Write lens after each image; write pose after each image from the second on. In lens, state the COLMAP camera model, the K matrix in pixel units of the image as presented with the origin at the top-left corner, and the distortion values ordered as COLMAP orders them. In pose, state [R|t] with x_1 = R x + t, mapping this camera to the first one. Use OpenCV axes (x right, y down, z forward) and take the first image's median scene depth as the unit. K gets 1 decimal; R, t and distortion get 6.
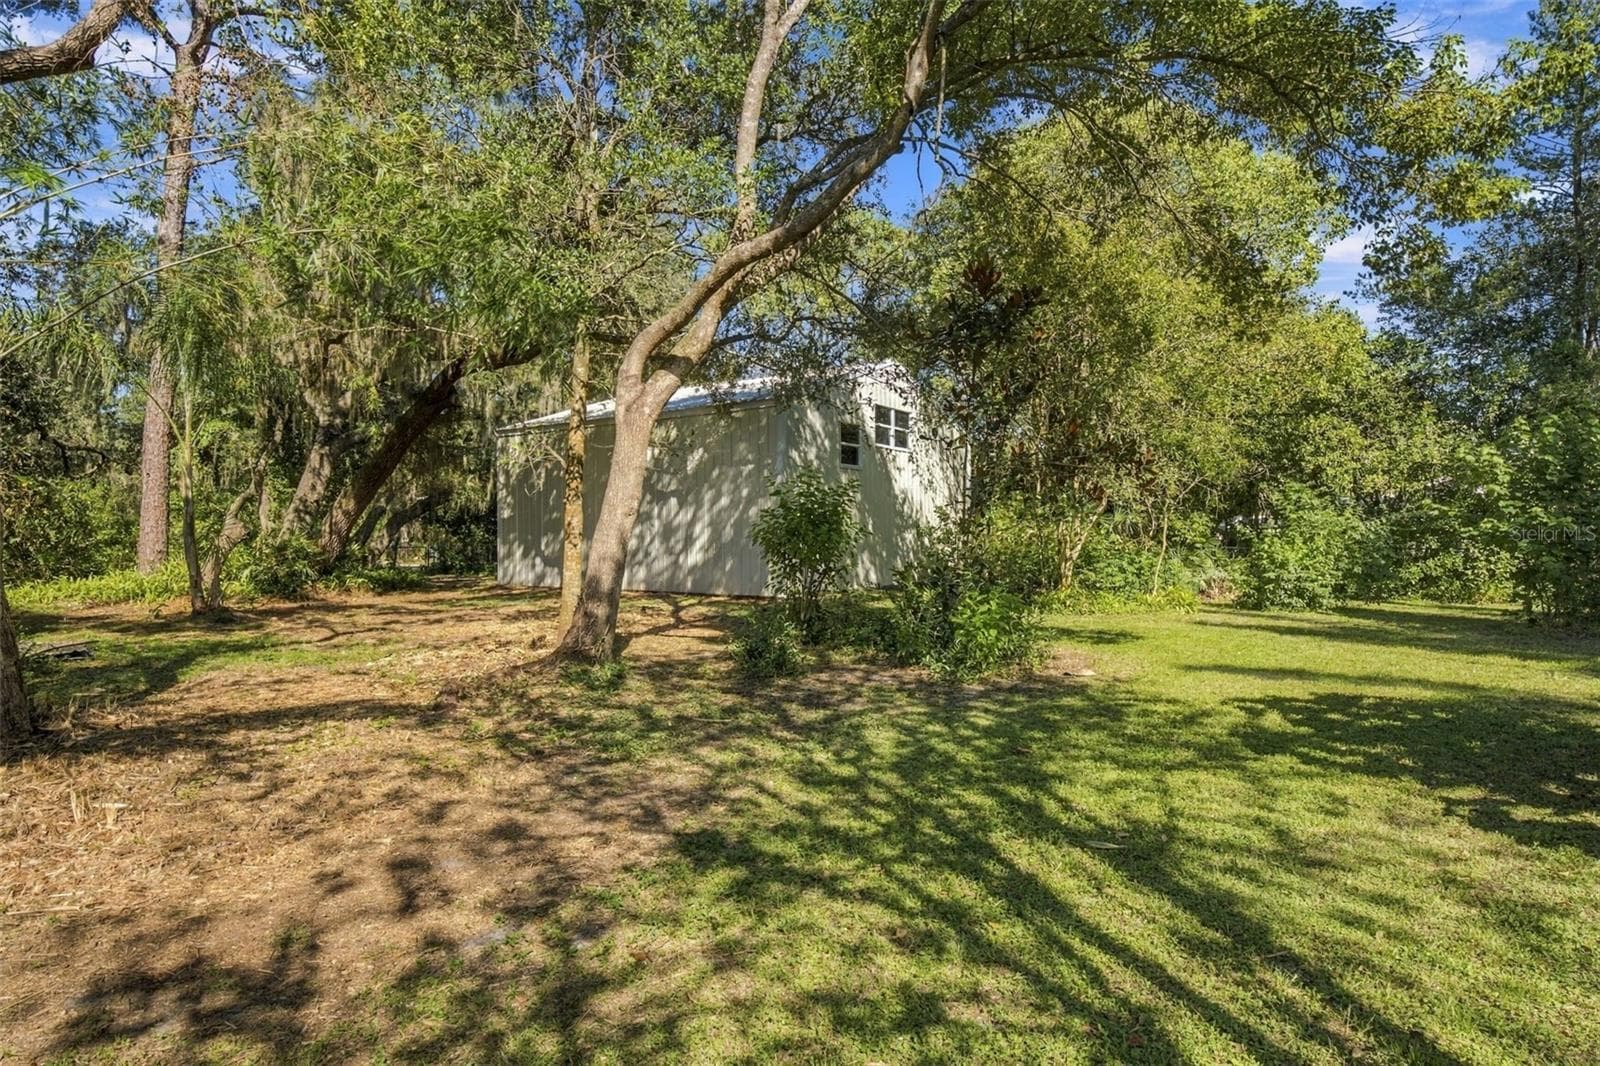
lens RADIAL K [[683.4, 0, 800.0], [0, 683.4, 533.0], [0, 0, 1]] dist [0.002856, 0.000236]
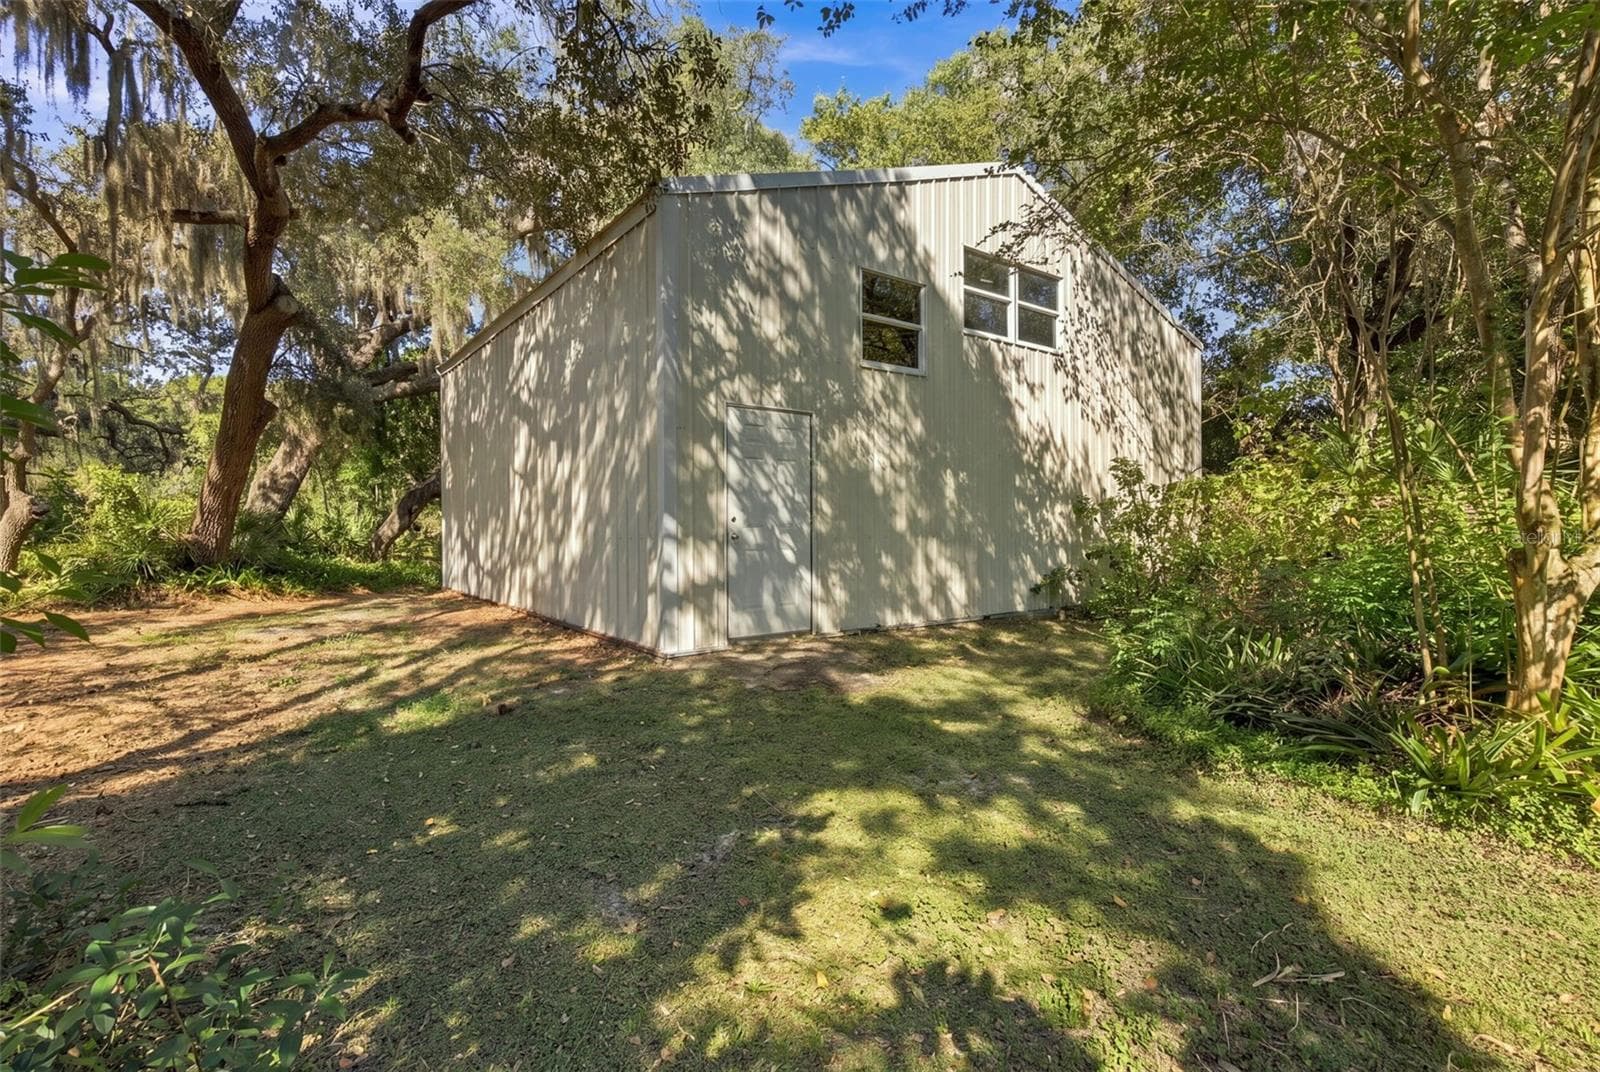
lens RADIAL K [[683.4, 0, 800.0], [0, 683.4, 536.0], [0, 0, 1]] dist [0.002856, 0.000236]
pose [[0.945747, 0.005574, -0.324856, 0.150856], [-0.005074, 0.999984, 0.002388, 0.021456], [0.324865, -0.000610, 0.945760, 0.460454]]
